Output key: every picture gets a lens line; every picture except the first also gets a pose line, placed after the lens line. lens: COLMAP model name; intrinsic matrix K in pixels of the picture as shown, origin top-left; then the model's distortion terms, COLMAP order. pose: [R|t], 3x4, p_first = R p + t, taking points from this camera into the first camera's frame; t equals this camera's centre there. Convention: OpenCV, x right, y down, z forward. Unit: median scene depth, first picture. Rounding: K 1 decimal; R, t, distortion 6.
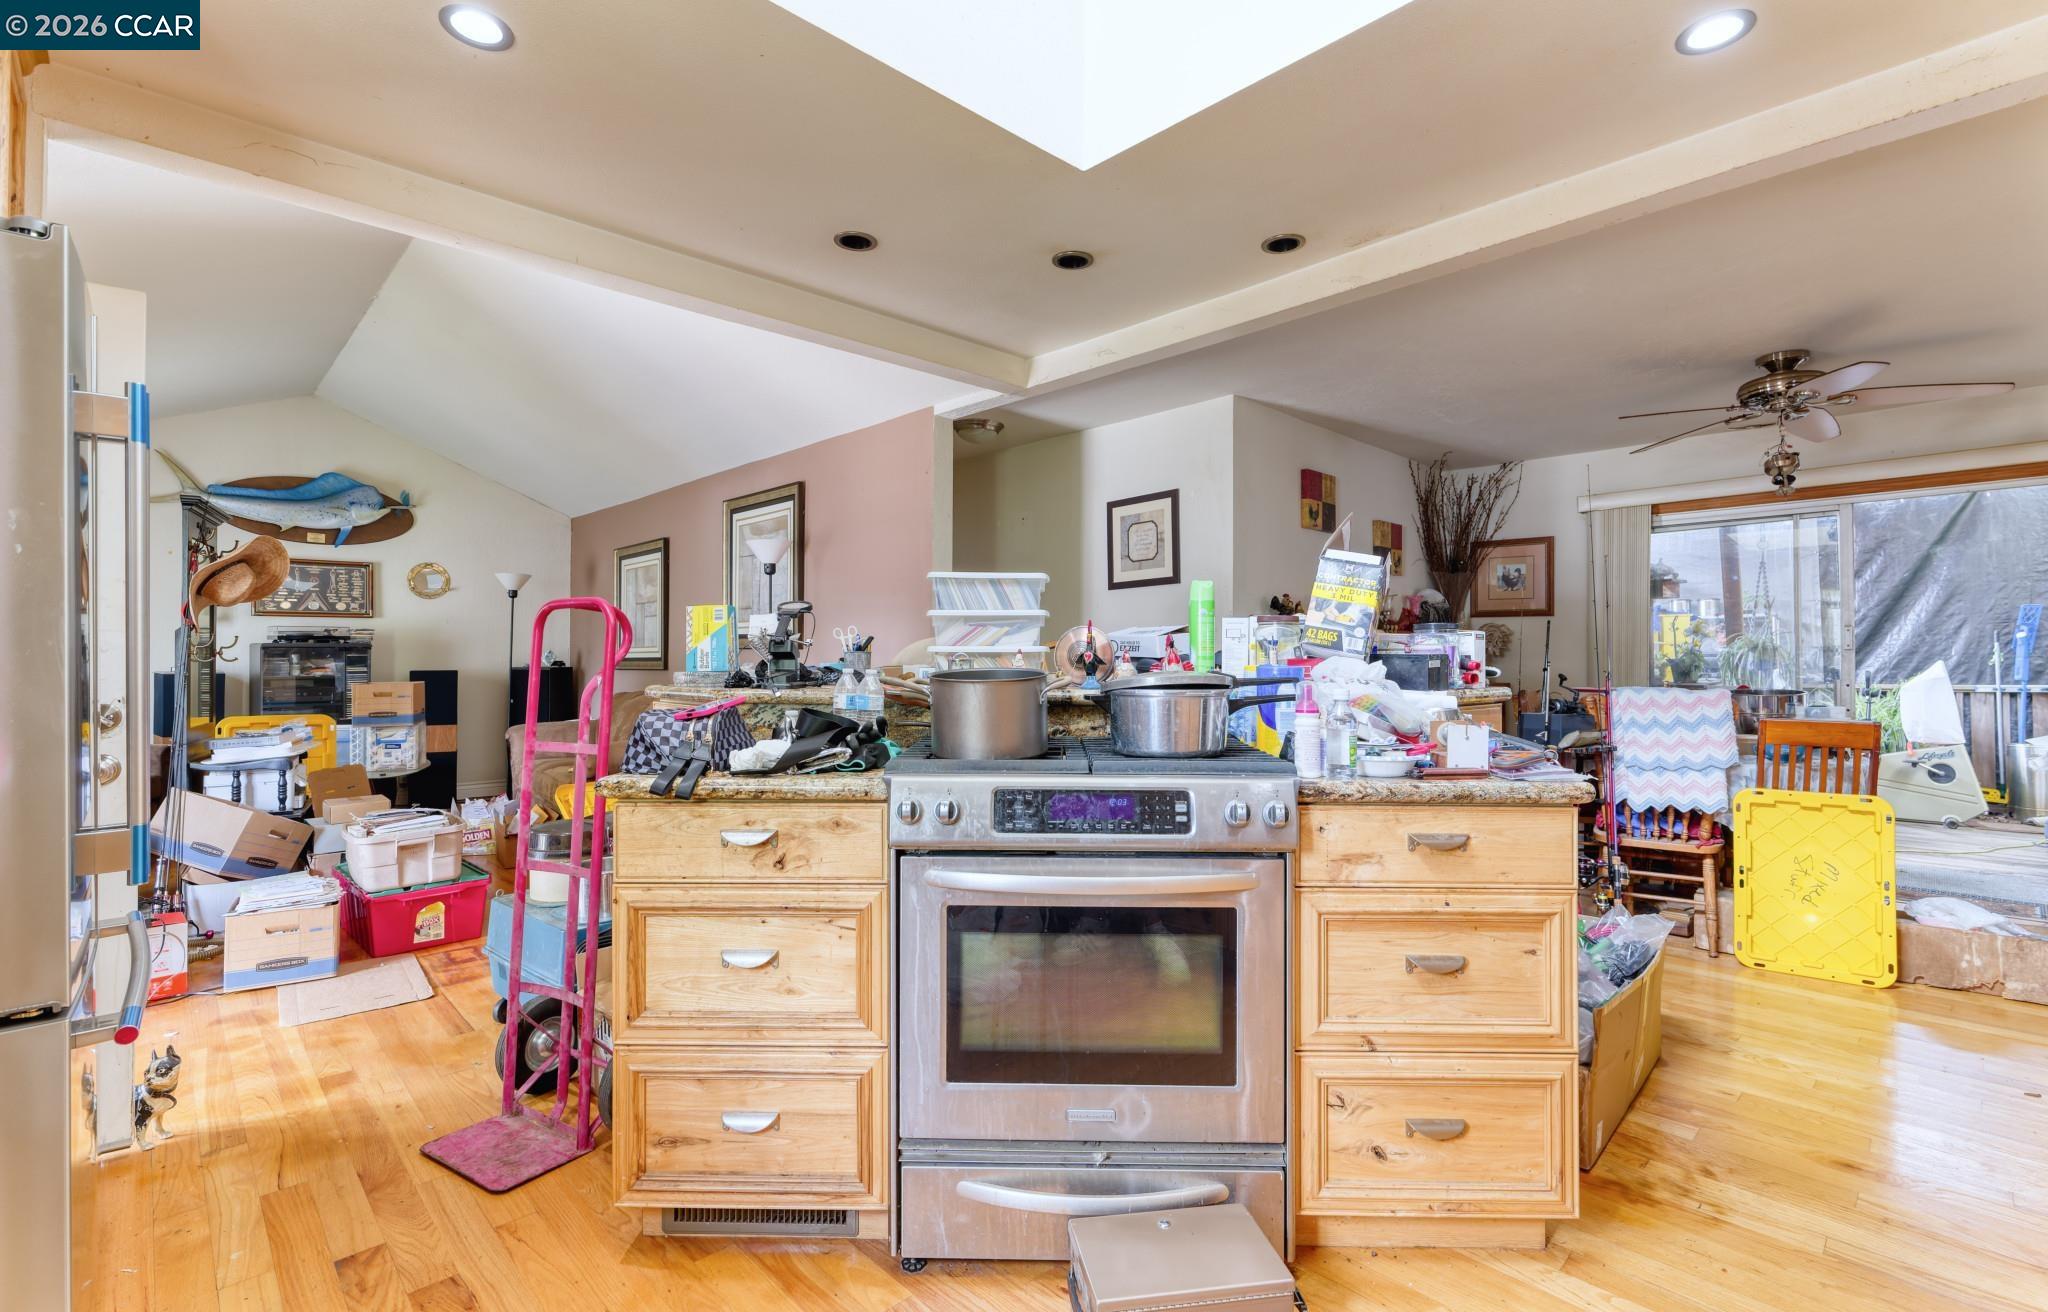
lens RADIAL K [[902.6, 0, 1028.5], [0, 902.6, 645.0], [0, 0, 1]] dist [0.001054, -0.000901]
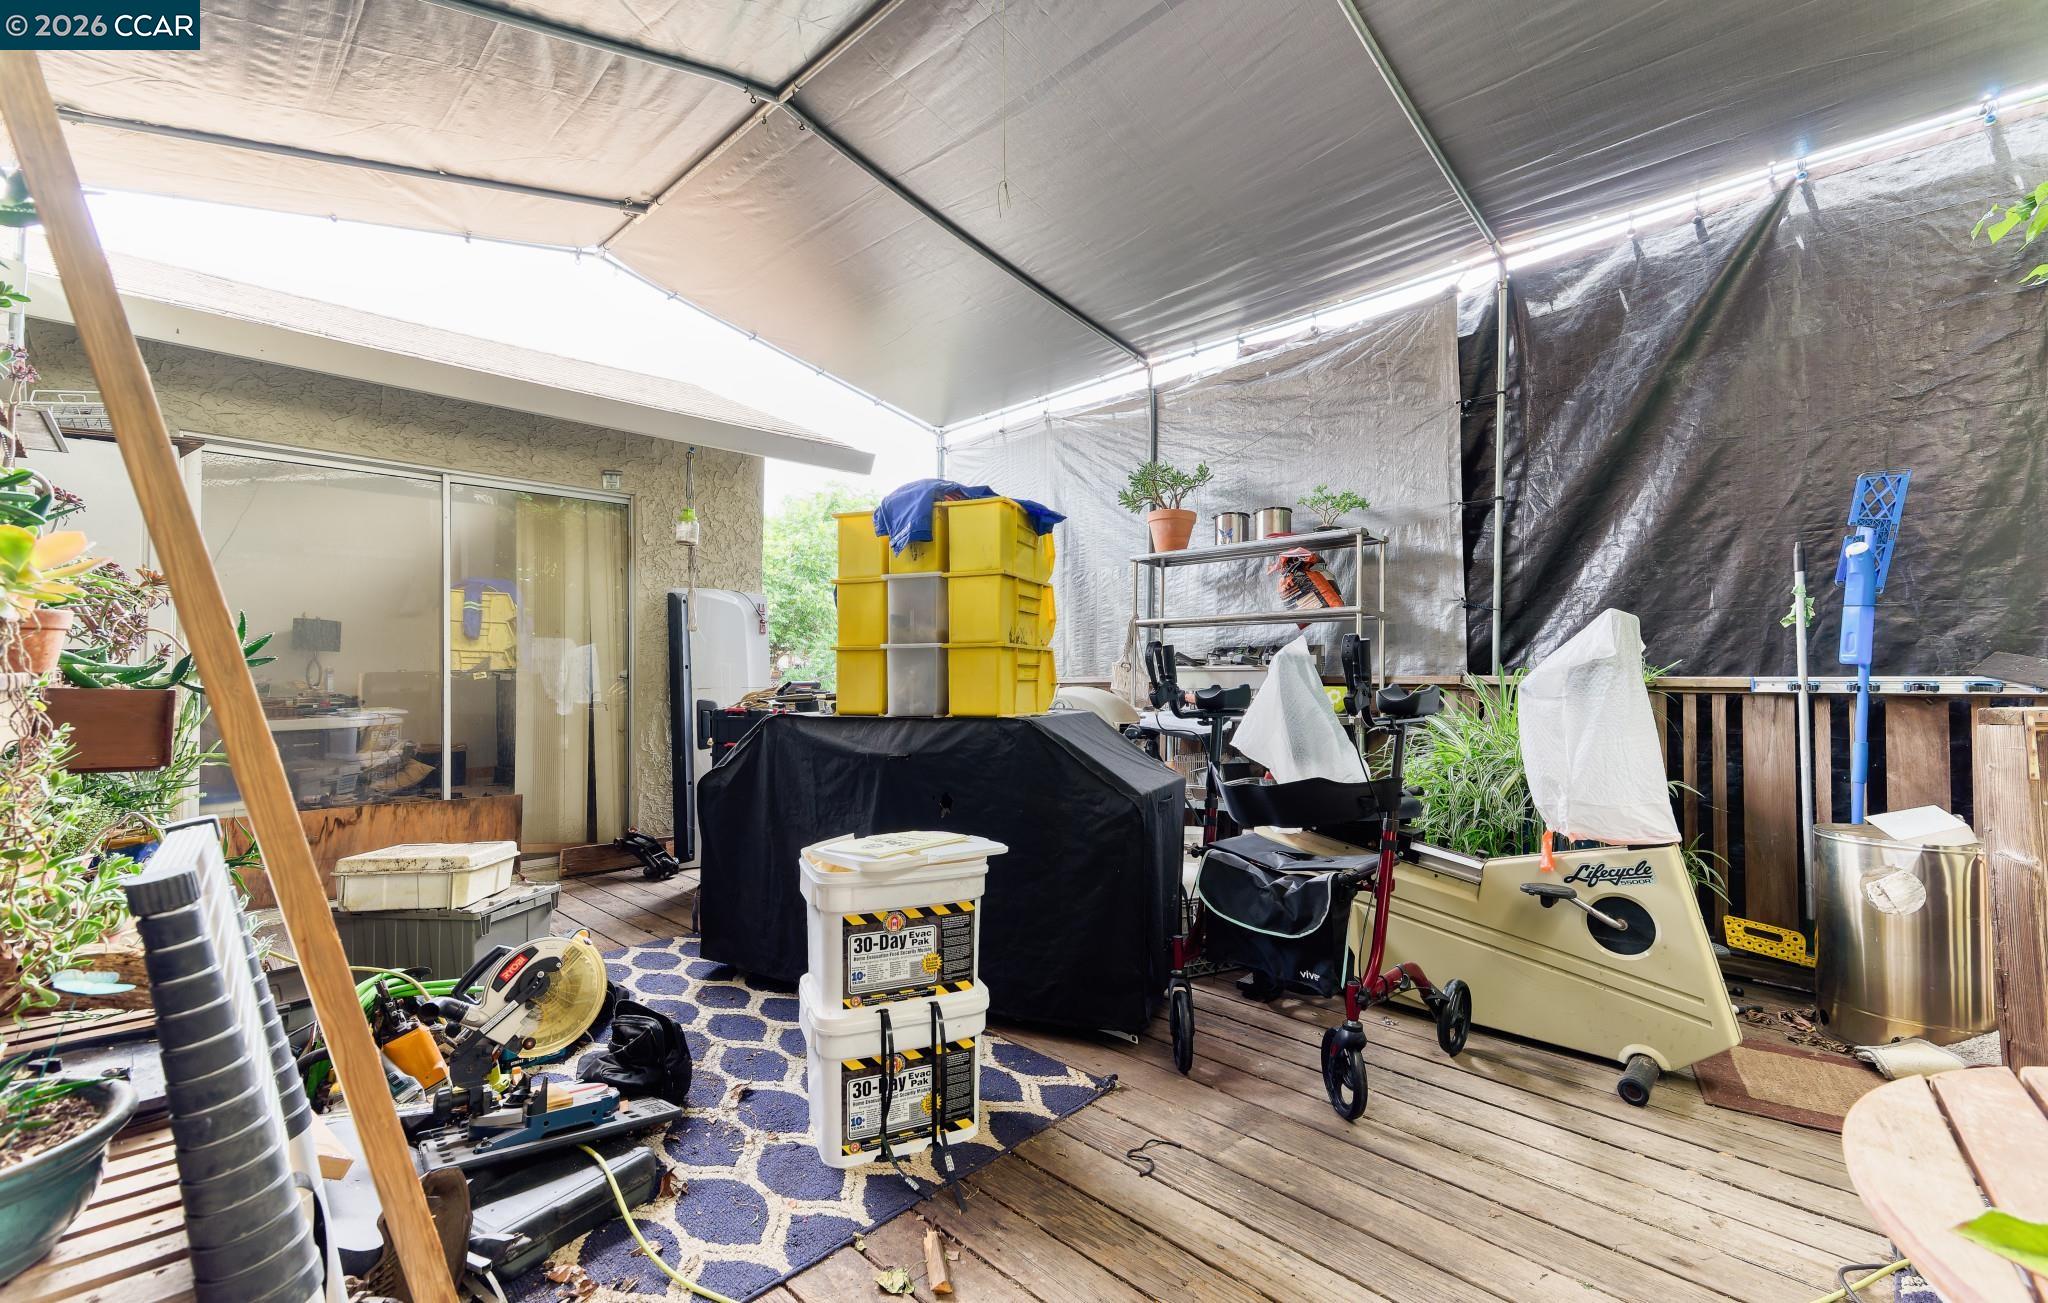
lens RADIAL K [[856.2, 0, 1005.4], [0, 856.2, 660.1], [0, 0, 1]] dist [-0.001498, 0.000382]
pose [[0.999952, -0.002443, 0.009465, 1.092824], [0.002354, 0.999953, 0.009455, 0.049292], [-0.009487, -0.009433, 0.999911, 0.950685]]
